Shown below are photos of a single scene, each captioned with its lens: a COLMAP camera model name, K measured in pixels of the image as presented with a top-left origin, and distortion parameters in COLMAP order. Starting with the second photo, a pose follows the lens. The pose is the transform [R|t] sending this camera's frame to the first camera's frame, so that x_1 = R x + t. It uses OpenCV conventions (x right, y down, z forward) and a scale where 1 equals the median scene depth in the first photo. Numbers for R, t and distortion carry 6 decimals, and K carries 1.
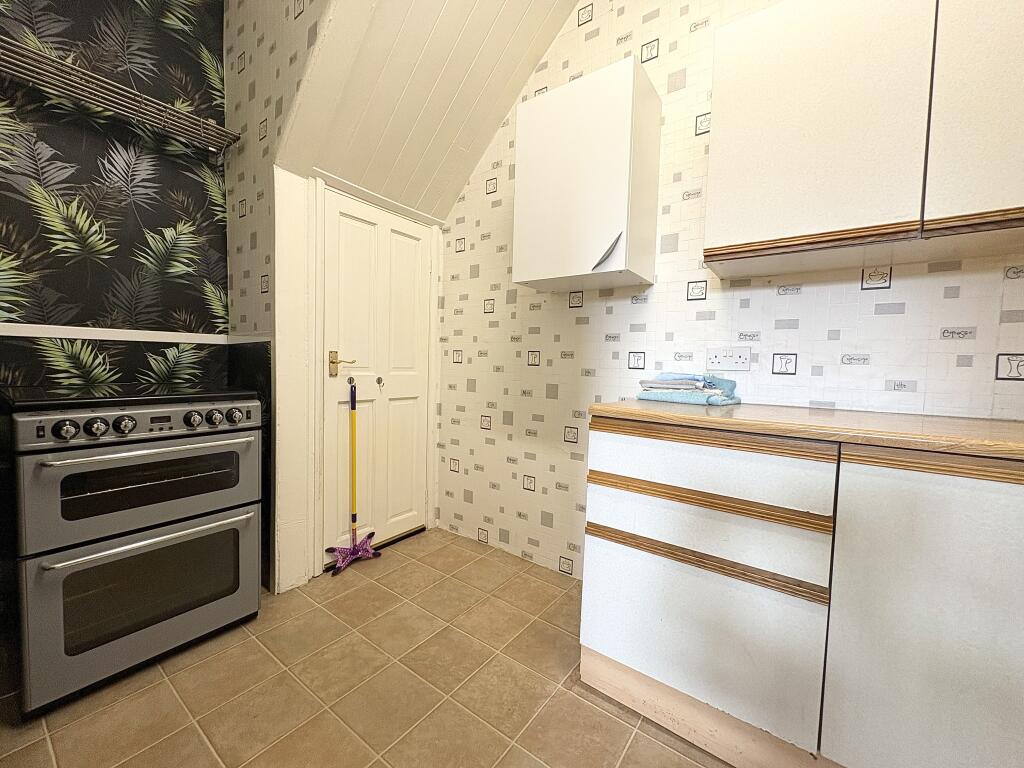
lens RADIAL K [[410.5, 0, 512.0], [0, 410.5, 384.0], [0, 0, 1]] dist [-0.000057, 0.000300]
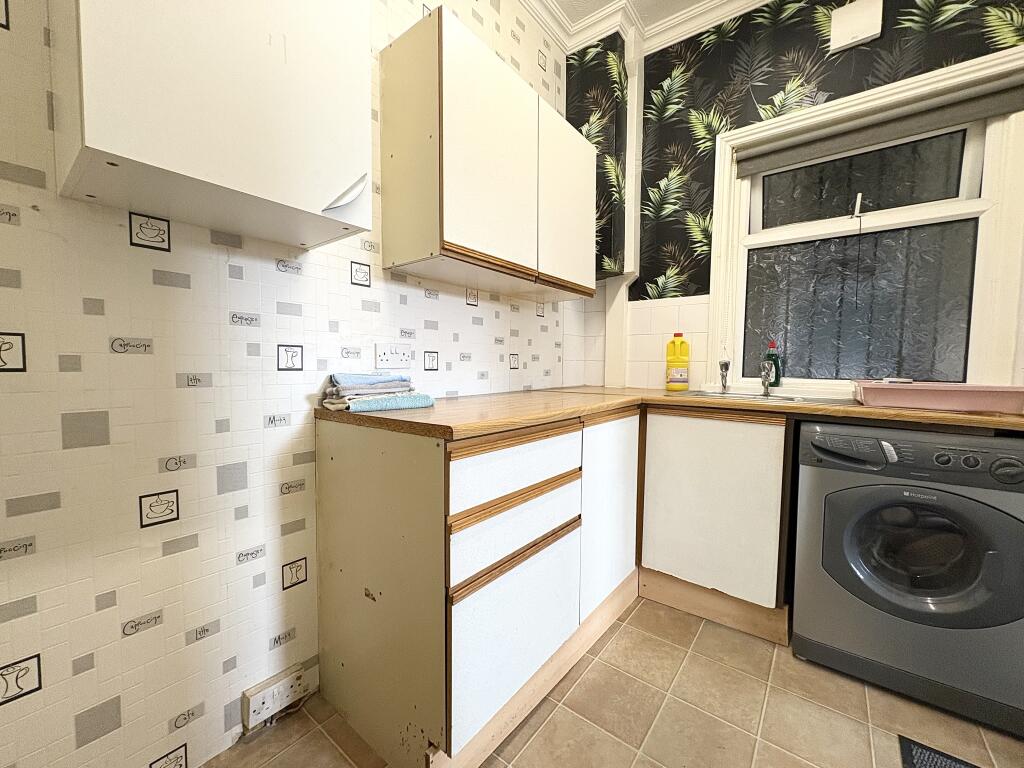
lens RADIAL K [[410.5, 0, 512.0], [0, 410.5, 384.0], [0, 0, 1]] dist [-0.000057, 0.000300]
pose [[0.027530, -0.075525, 0.996764, -0.416034], [0.041153, 0.996382, 0.074360, -0.057066], [-0.998774, 0.038973, 0.030538, 0.712236]]
